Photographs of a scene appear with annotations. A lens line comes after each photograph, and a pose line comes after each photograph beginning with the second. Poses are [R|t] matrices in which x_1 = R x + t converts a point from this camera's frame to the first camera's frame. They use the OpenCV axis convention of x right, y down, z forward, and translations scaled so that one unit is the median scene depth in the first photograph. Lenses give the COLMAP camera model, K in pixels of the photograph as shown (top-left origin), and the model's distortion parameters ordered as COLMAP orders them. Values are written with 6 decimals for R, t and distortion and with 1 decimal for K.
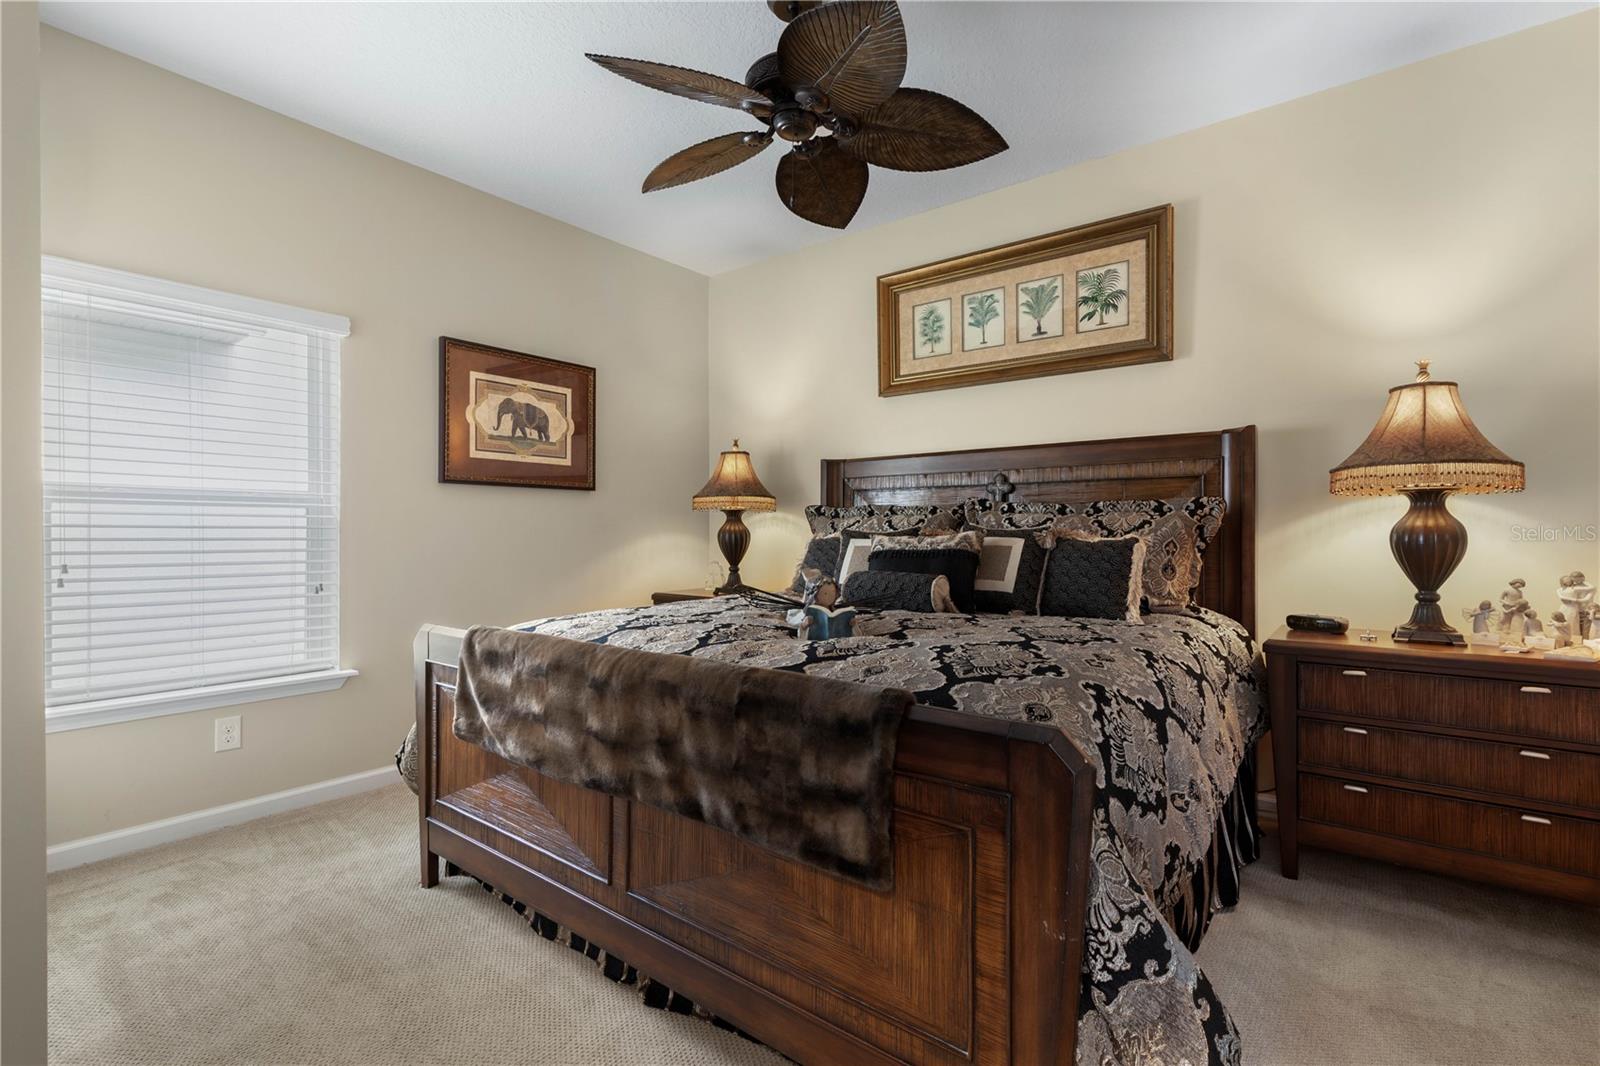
lens RADIAL K [[732.2, 0, 800.5], [0, 732.2, 534.1], [0, 0, 1]] dist [0.002896, 0.000064]
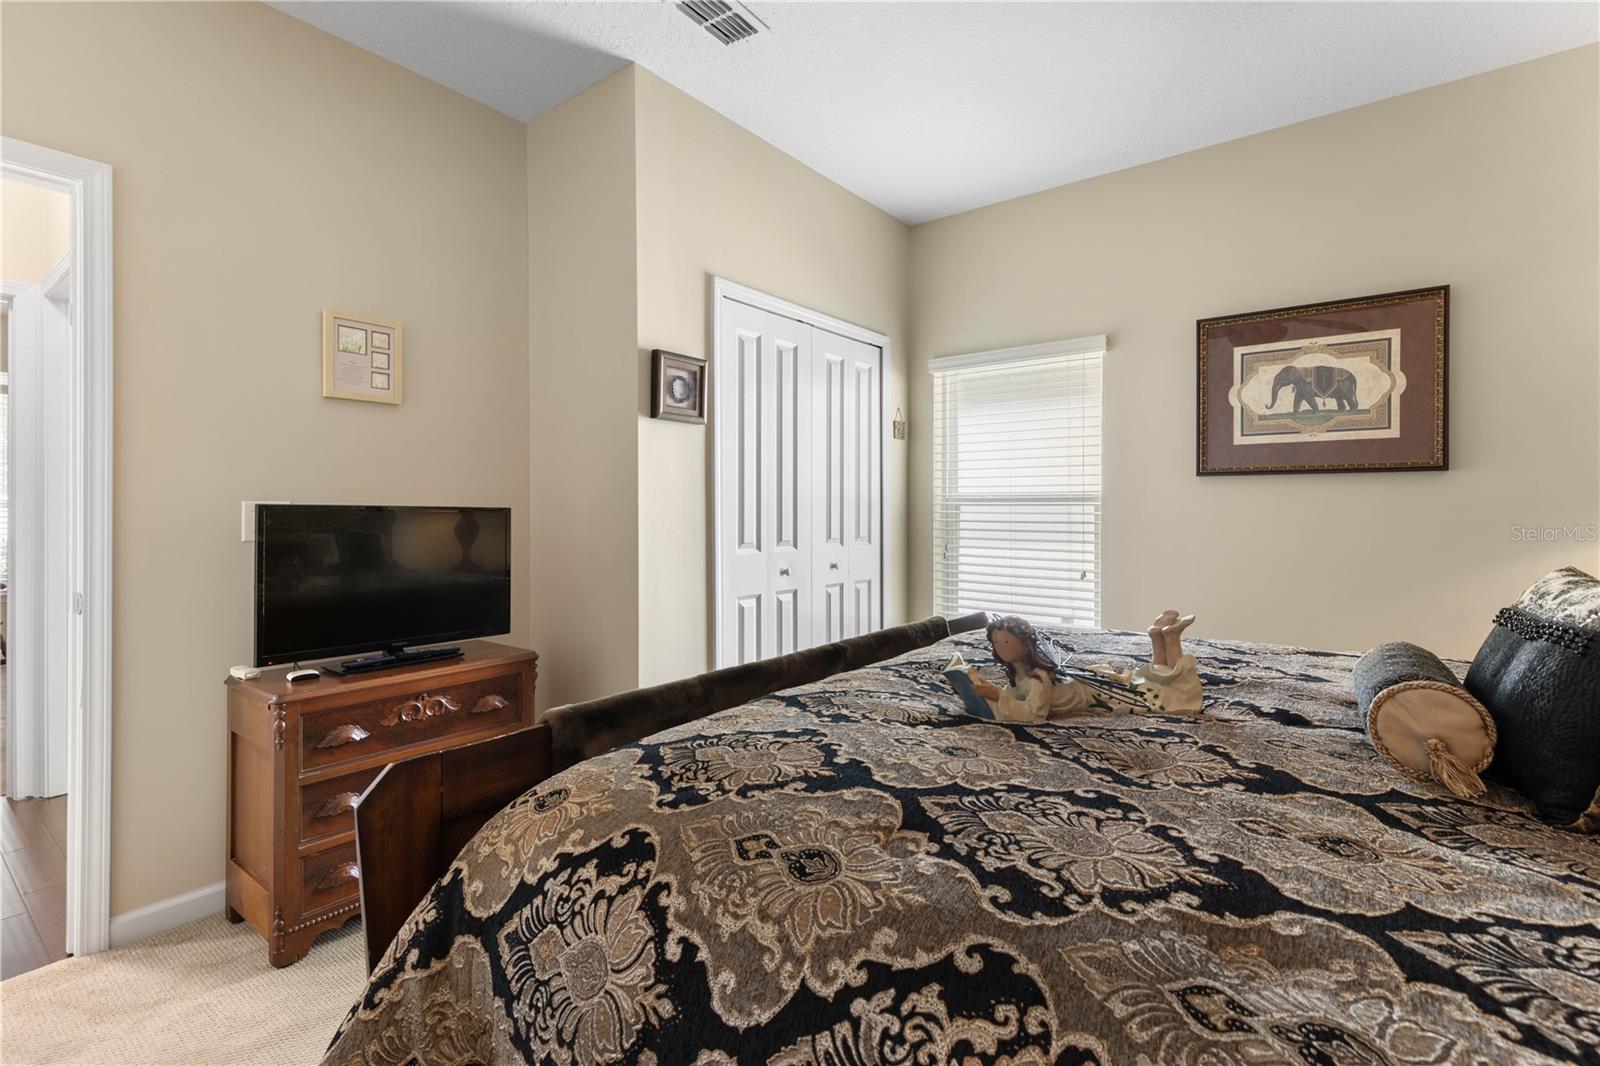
lens RADIAL K [[732.2, 0, 831.6], [0, 732.2, 507.0], [0, 0, 1]] dist [0.002896, 0.000064]
pose [[0.023221, -0.002322, -0.999728, 0.415869], [-0.002363, 0.999994, -0.002378, -0.025377], [0.999728, 0.002417, 0.023216, 0.477296]]
